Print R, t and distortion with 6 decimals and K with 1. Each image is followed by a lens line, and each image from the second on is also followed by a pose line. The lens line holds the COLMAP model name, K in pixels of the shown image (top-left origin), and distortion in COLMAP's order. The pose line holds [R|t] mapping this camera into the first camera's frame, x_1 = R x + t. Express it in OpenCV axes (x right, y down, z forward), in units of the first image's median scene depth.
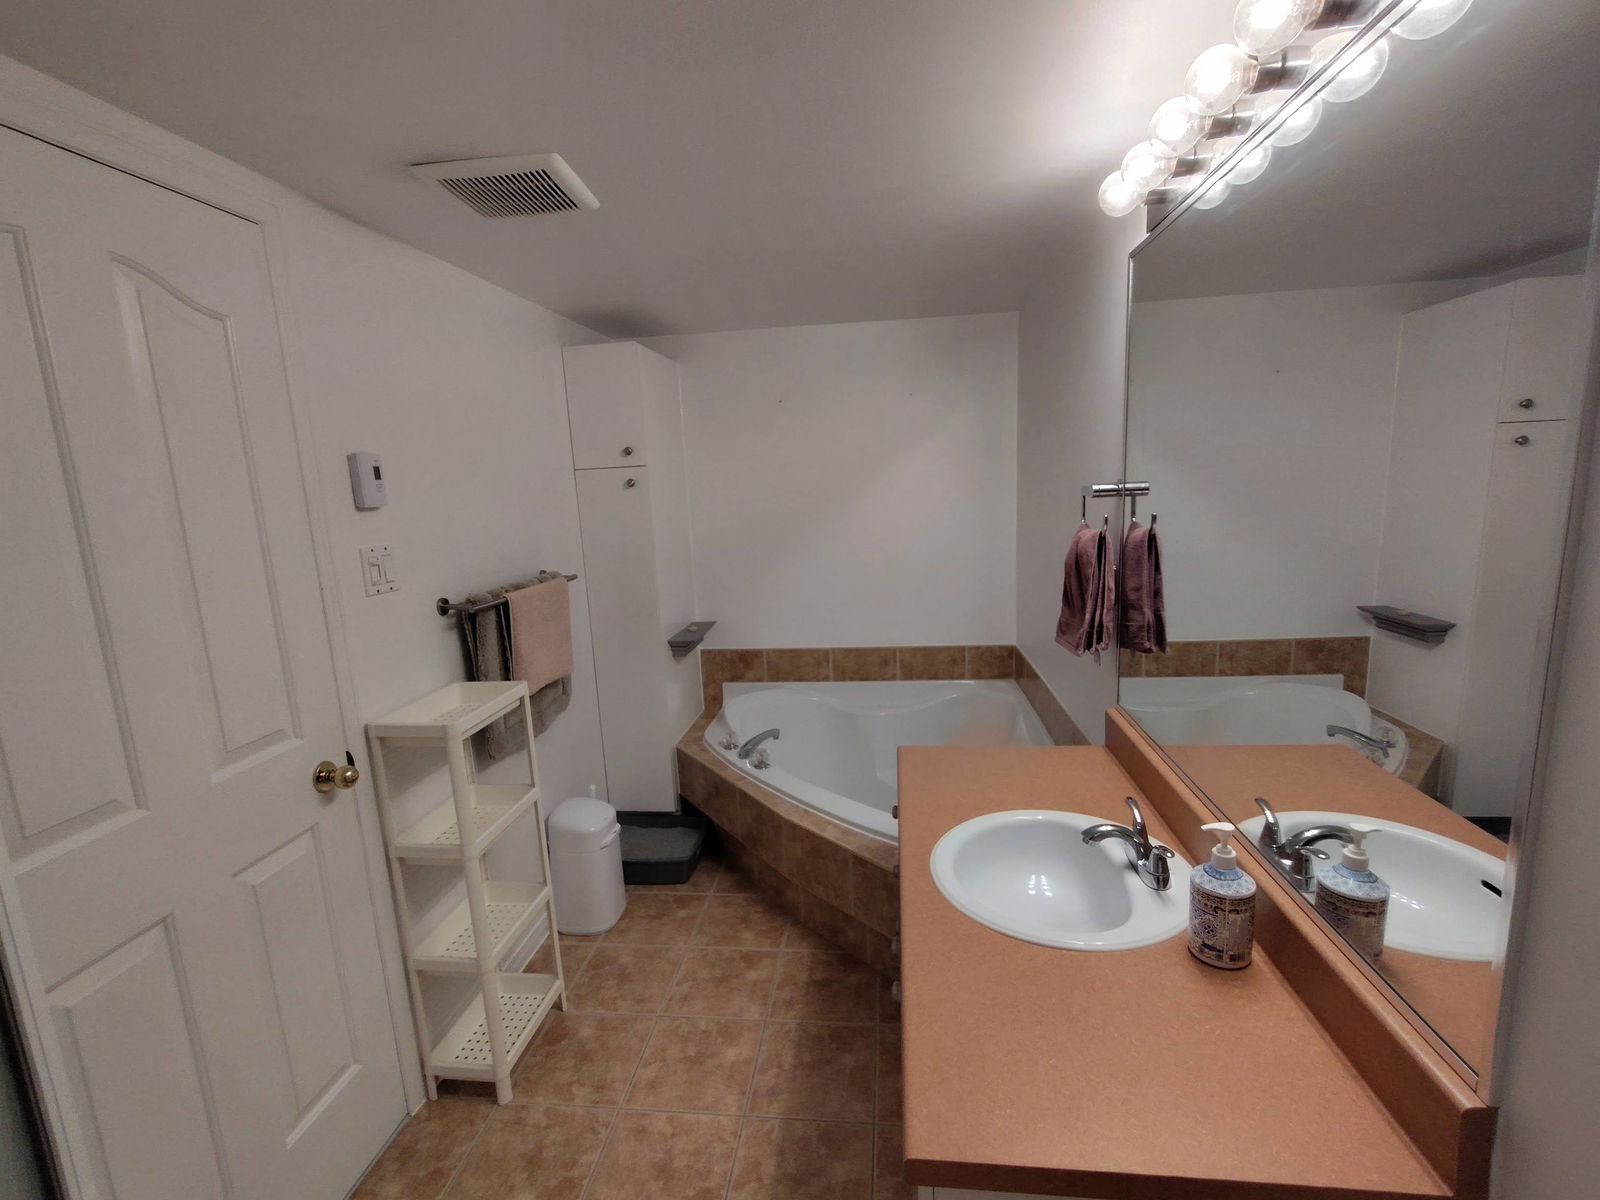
lens RADIAL K [[720.0, 0, 809.2], [0, 720.0, 597.0], [0, 0, 1]] dist [-0.013121, 0.001888]
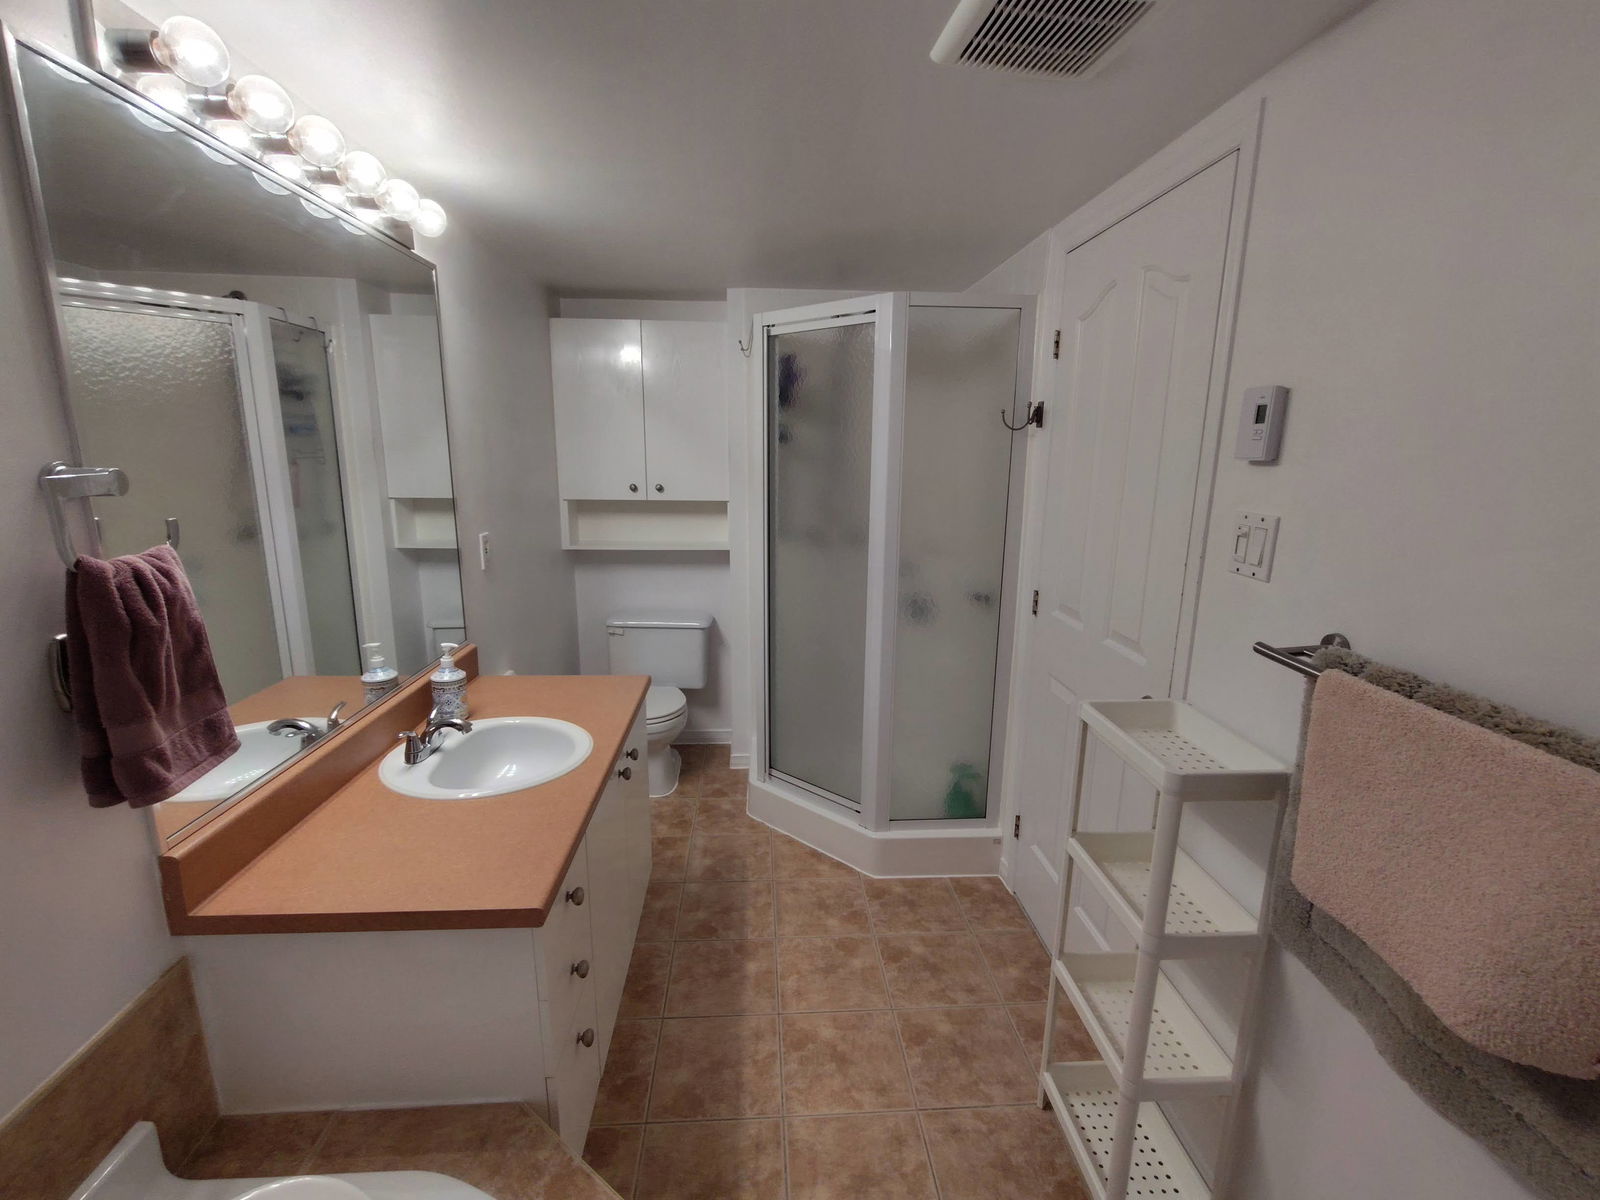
lens RADIAL K [[720.0, 0, 804.6], [0, 720.0, 606.4], [0, 0, 1]] dist [-0.013121, 0.001888]
pose [[-0.983133, 0.069181, -0.169302, -0.004797], [-0.002543, 0.920439, 0.390879, -0.274031], [0.182873, 0.384717, -0.904738, 1.631093]]
